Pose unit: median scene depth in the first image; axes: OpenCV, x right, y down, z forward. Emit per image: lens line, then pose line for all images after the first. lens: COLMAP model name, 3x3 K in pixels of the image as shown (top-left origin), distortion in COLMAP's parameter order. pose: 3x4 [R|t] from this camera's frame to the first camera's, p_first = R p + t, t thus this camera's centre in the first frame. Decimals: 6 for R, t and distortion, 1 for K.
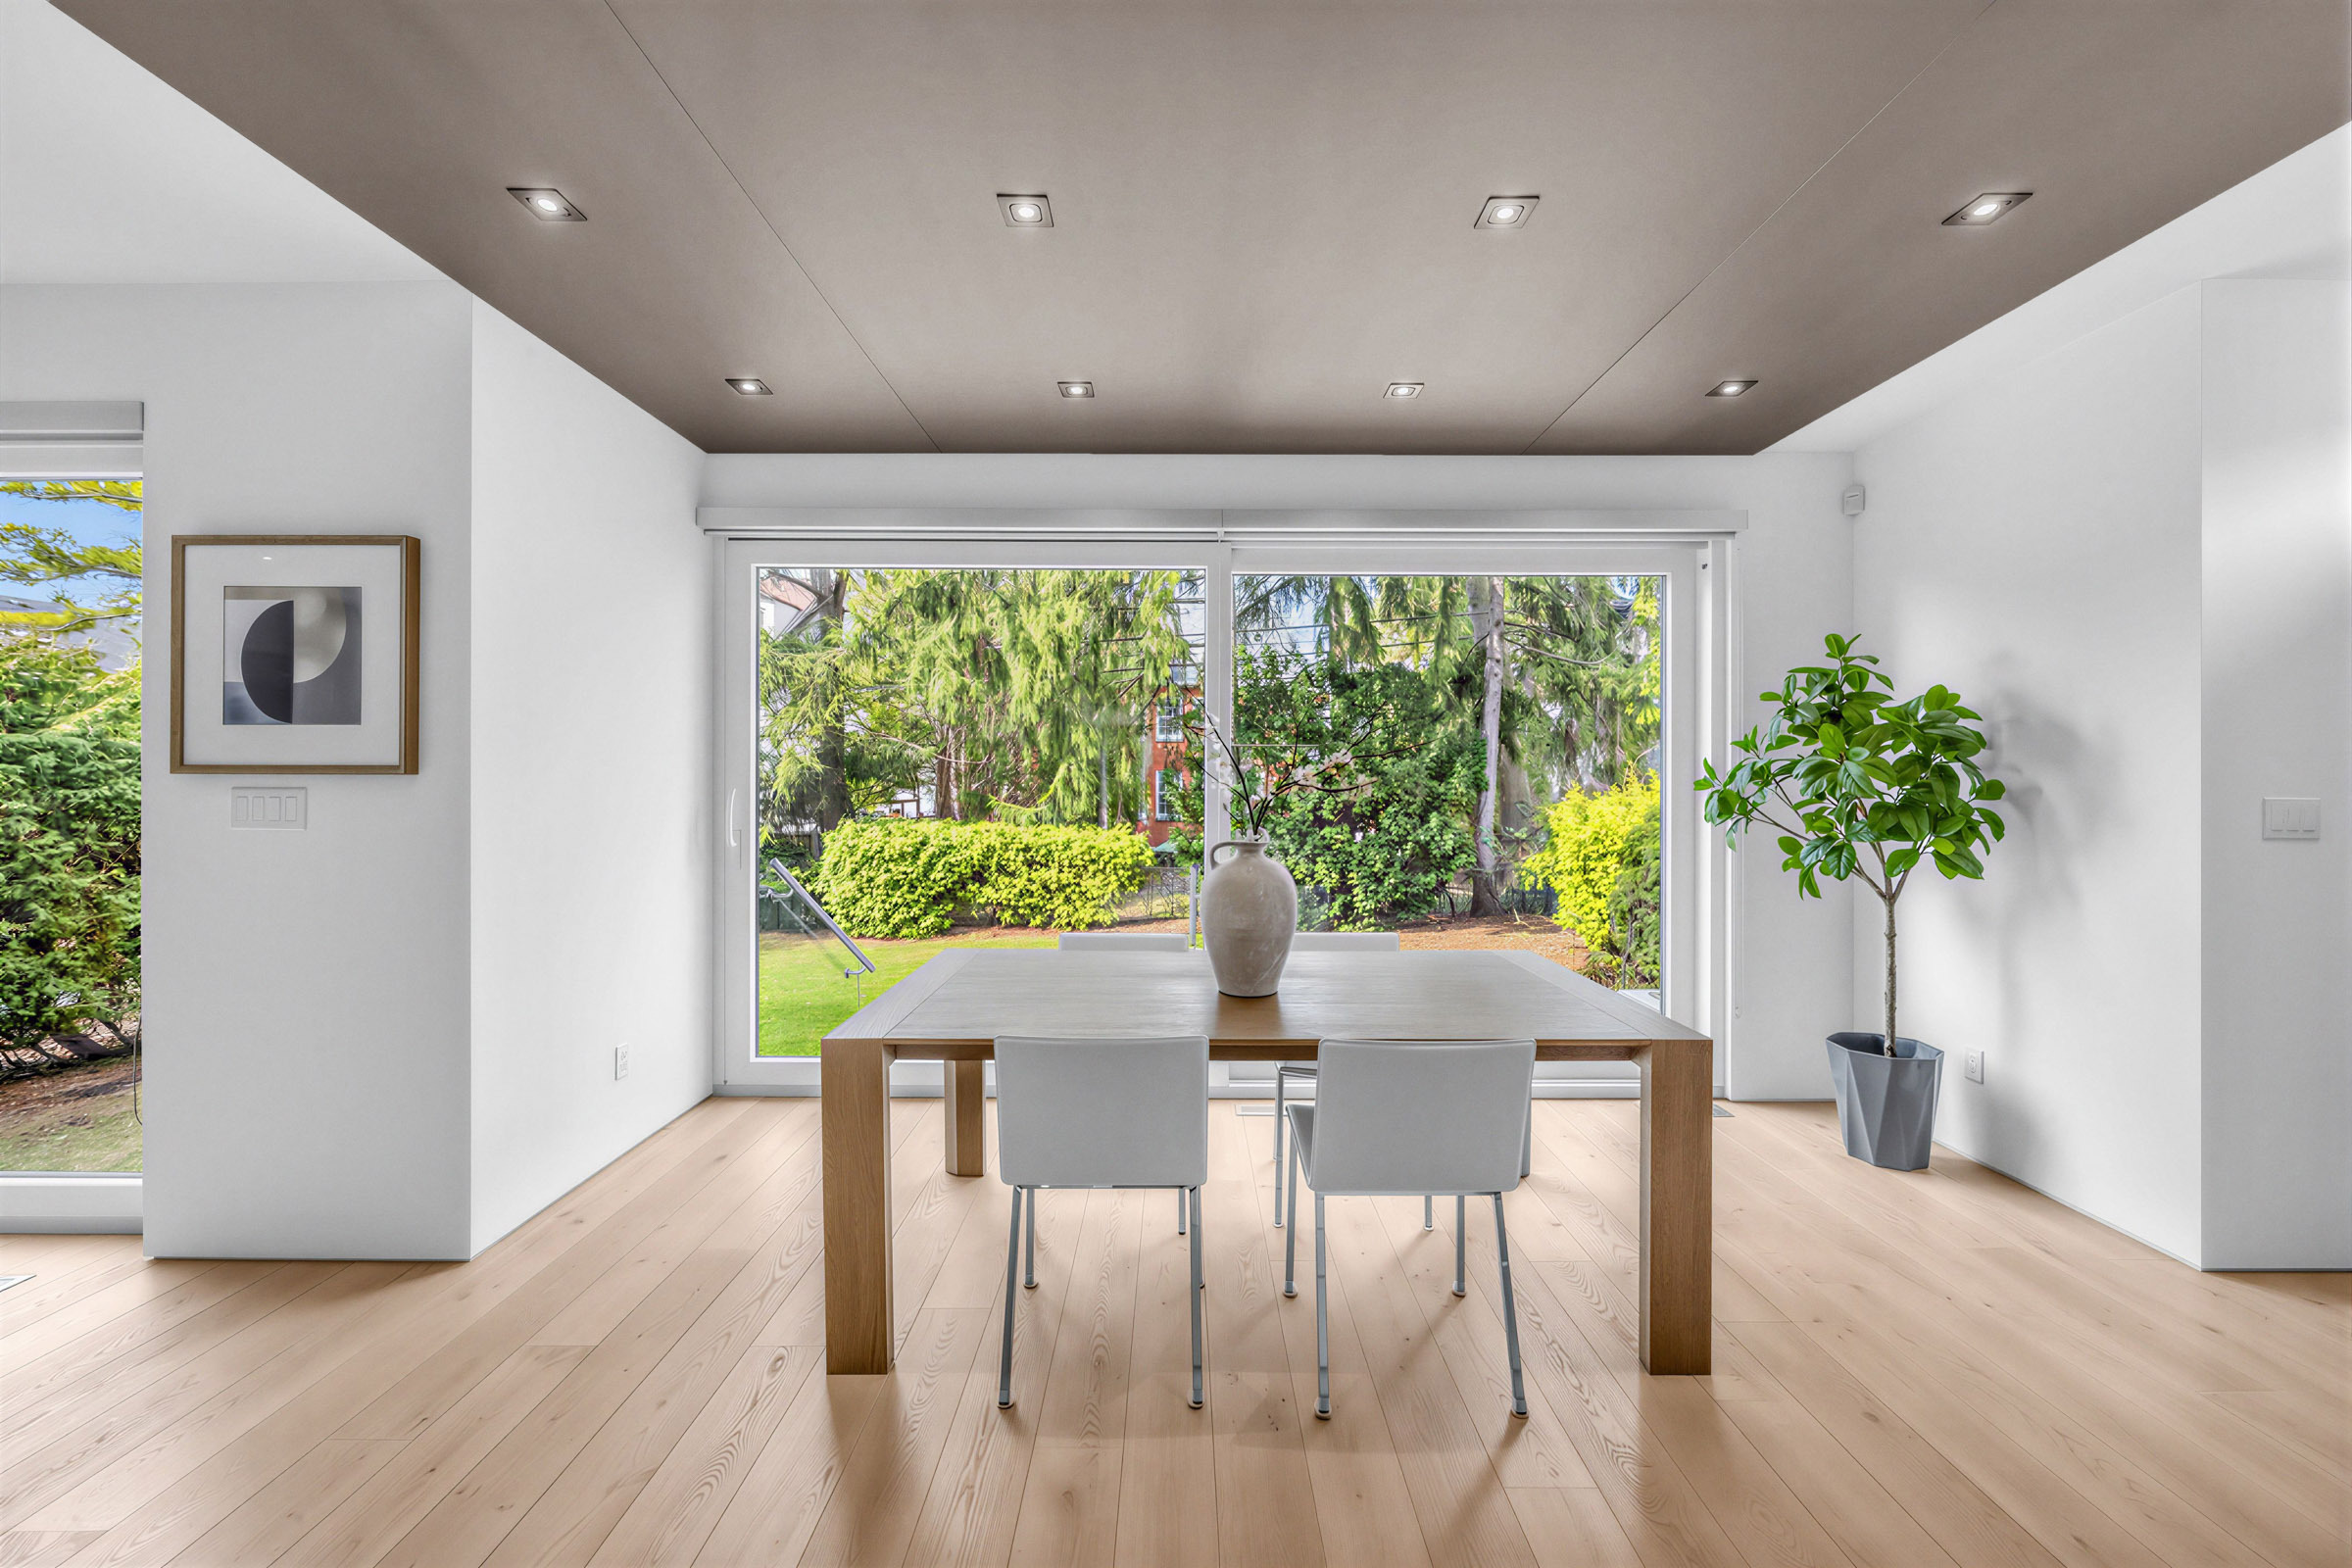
lens RADIAL K [[896.4, 0, 1167.1], [0, 896.4, 780.5], [0, 0, 1]] dist [-0.003706, 0.000837]
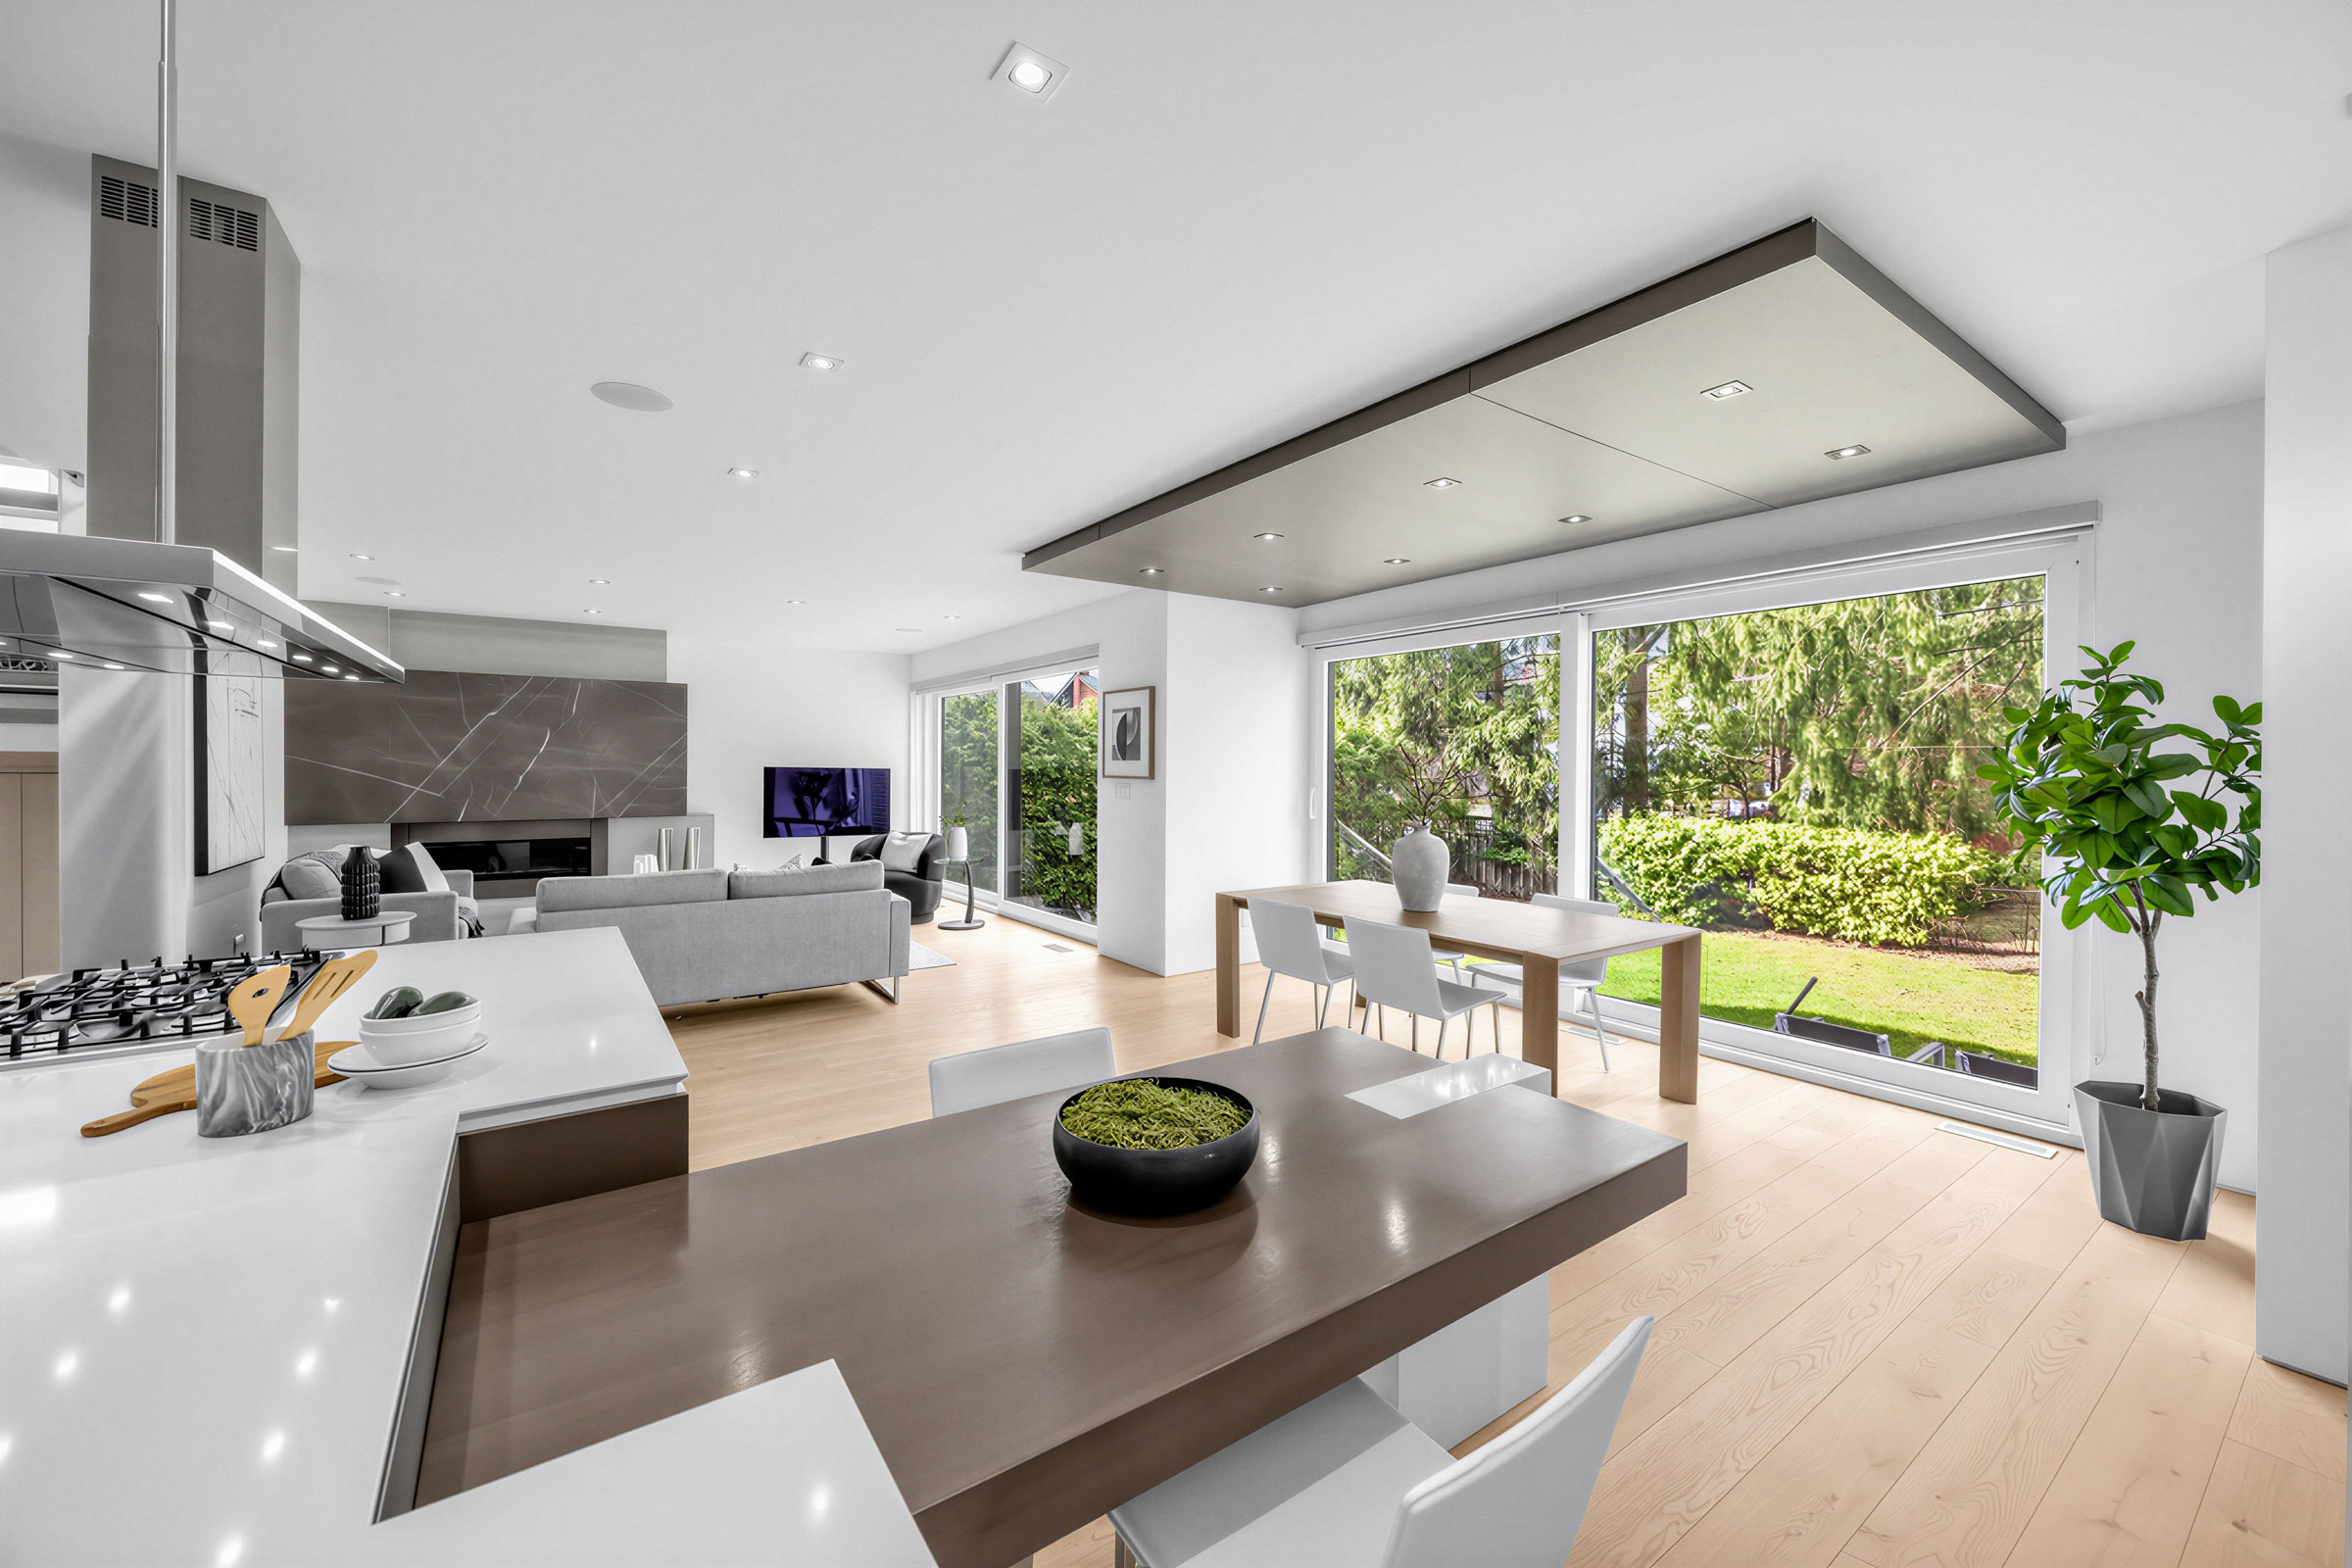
lens RADIAL K [[896.4, 0, 1198.4], [0, 896.4, 777.8], [0, 0, 1]] dist [-0.003706, 0.000837]
pose [[0.587721, 0.011698, -0.808979, 0.236029], [-0.005519, 0.999930, 0.010450, -0.007603], [0.809045, -0.001677, 0.587745, -0.068826]]
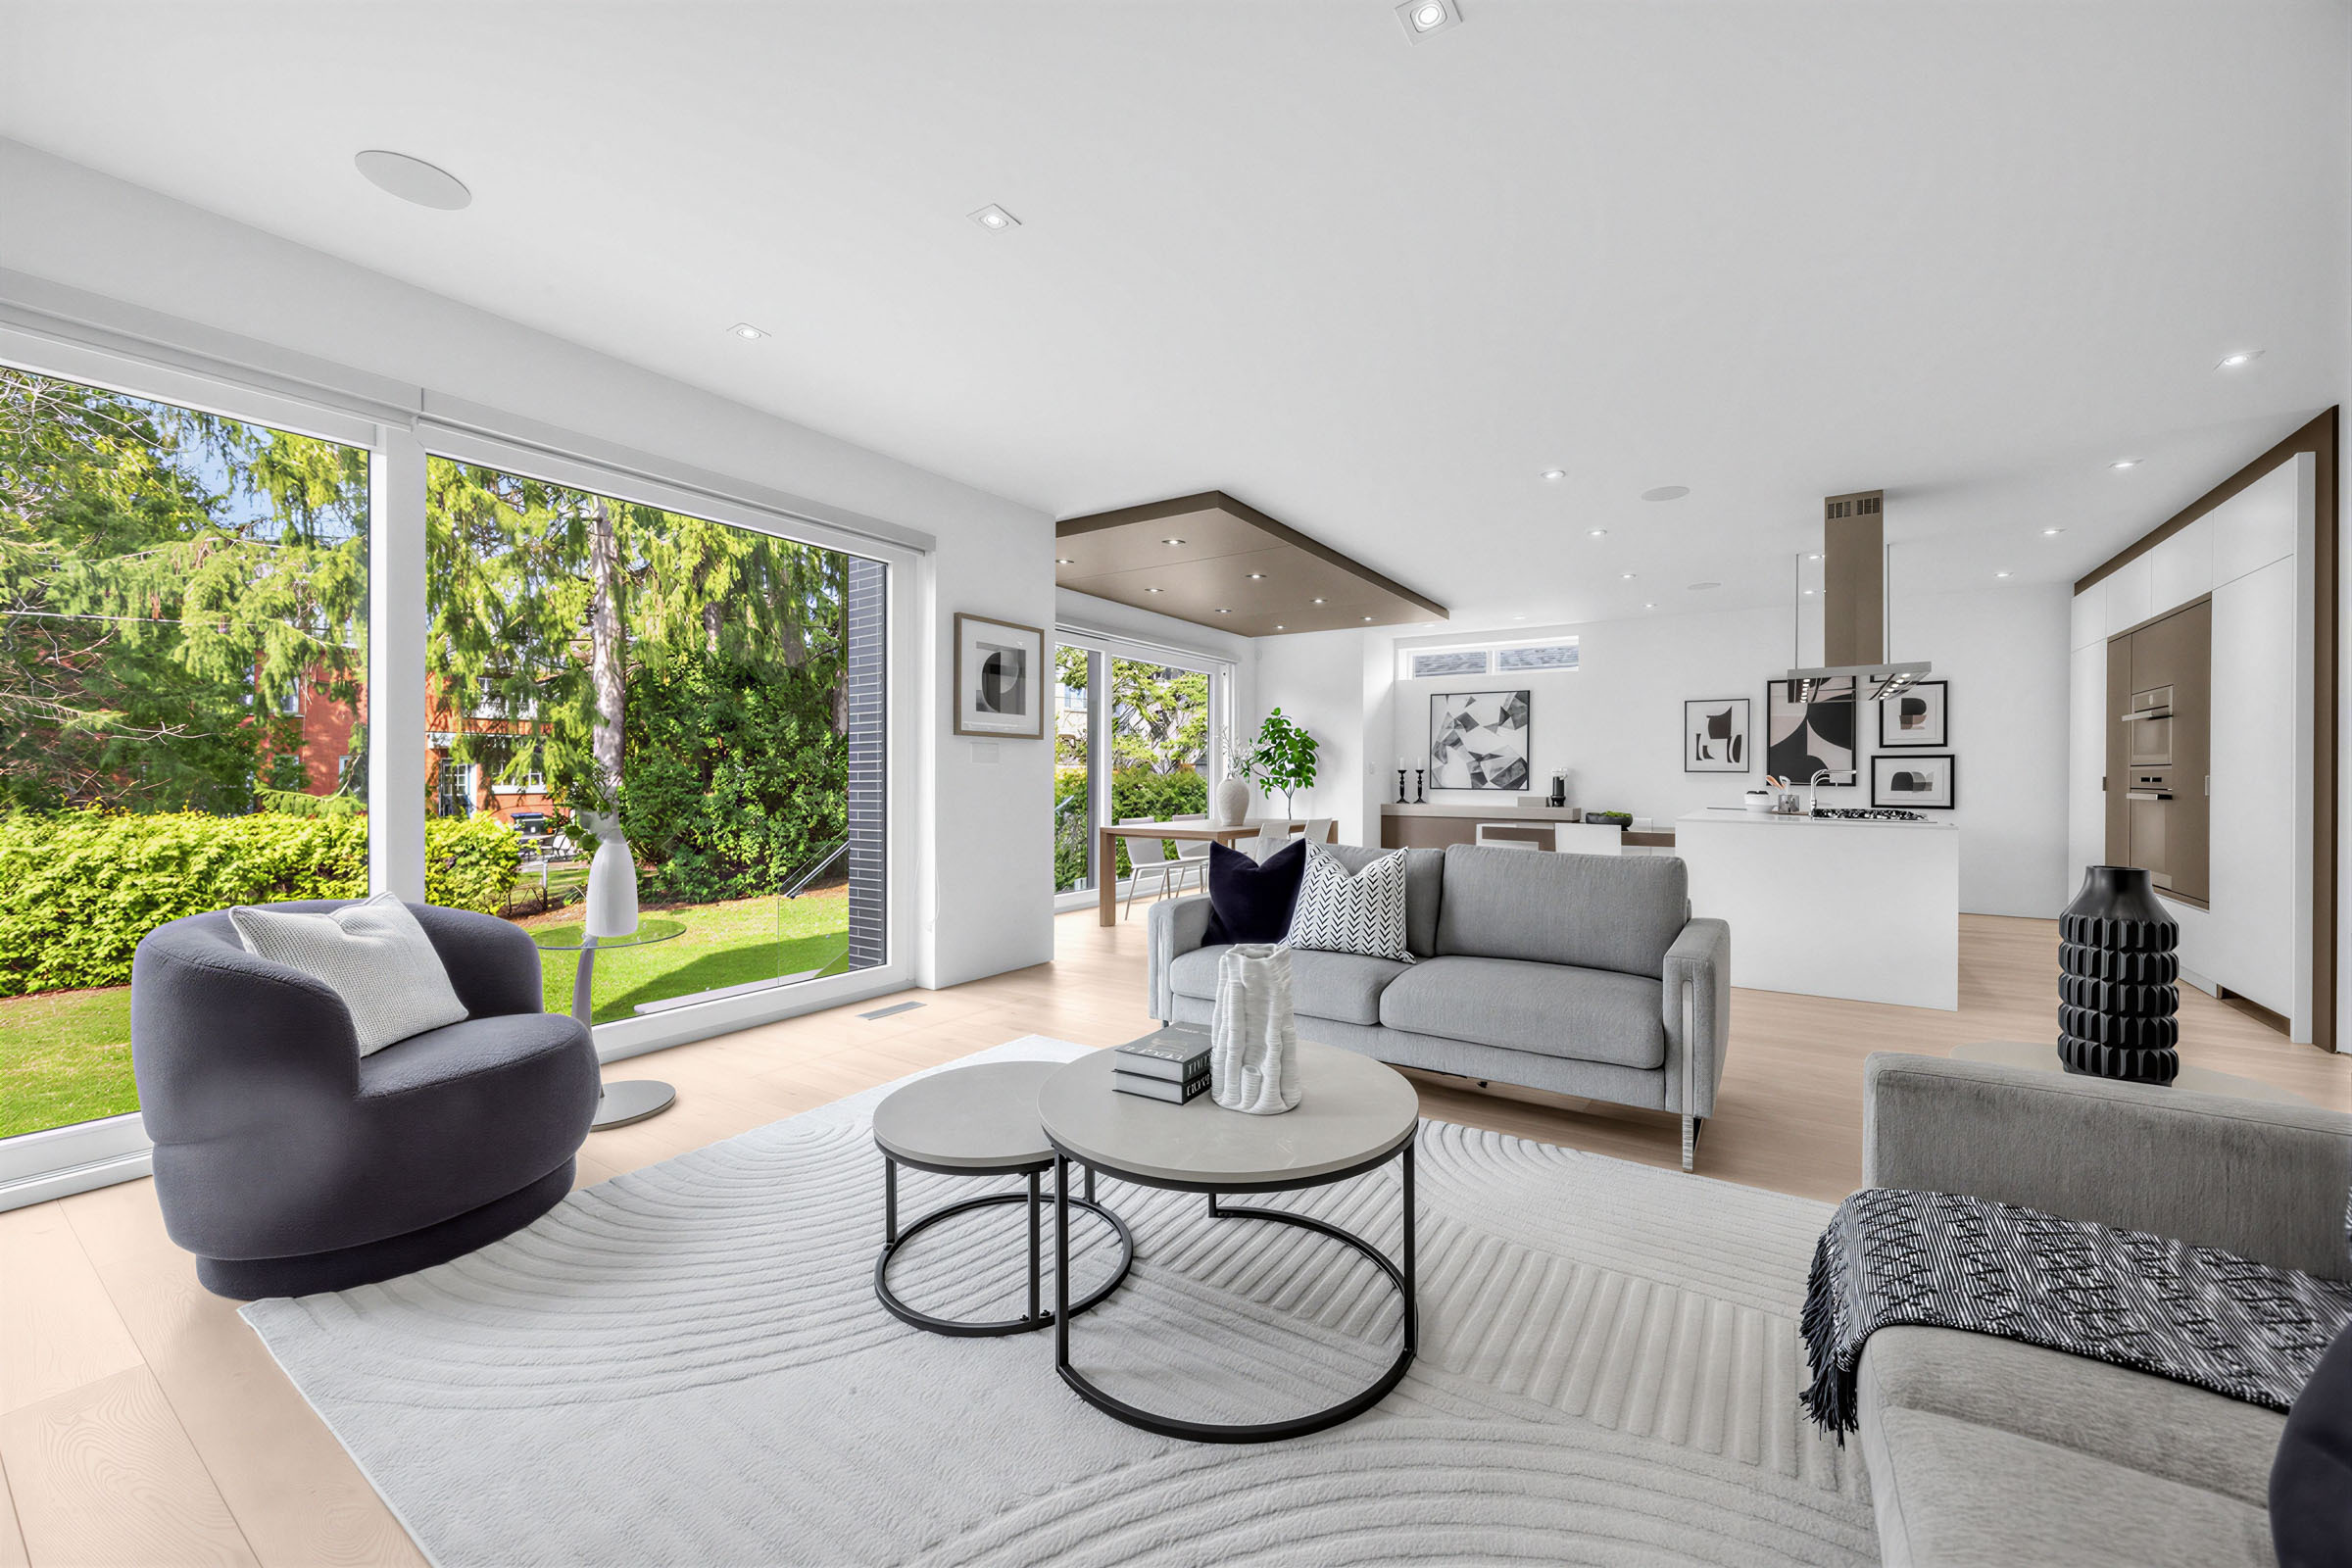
lens RADIAL K [[896.4, 0, 1224.9], [0, 896.4, 771.2], [0, 0, 1]] dist [-0.003706, 0.000837]
pose [[0.516918, 0.003926, 0.856026, -0.459598], [0.000518, 0.999988, -0.004900, 0.014629], [-0.856035, 0.002976, 0.516909, -0.091736]]
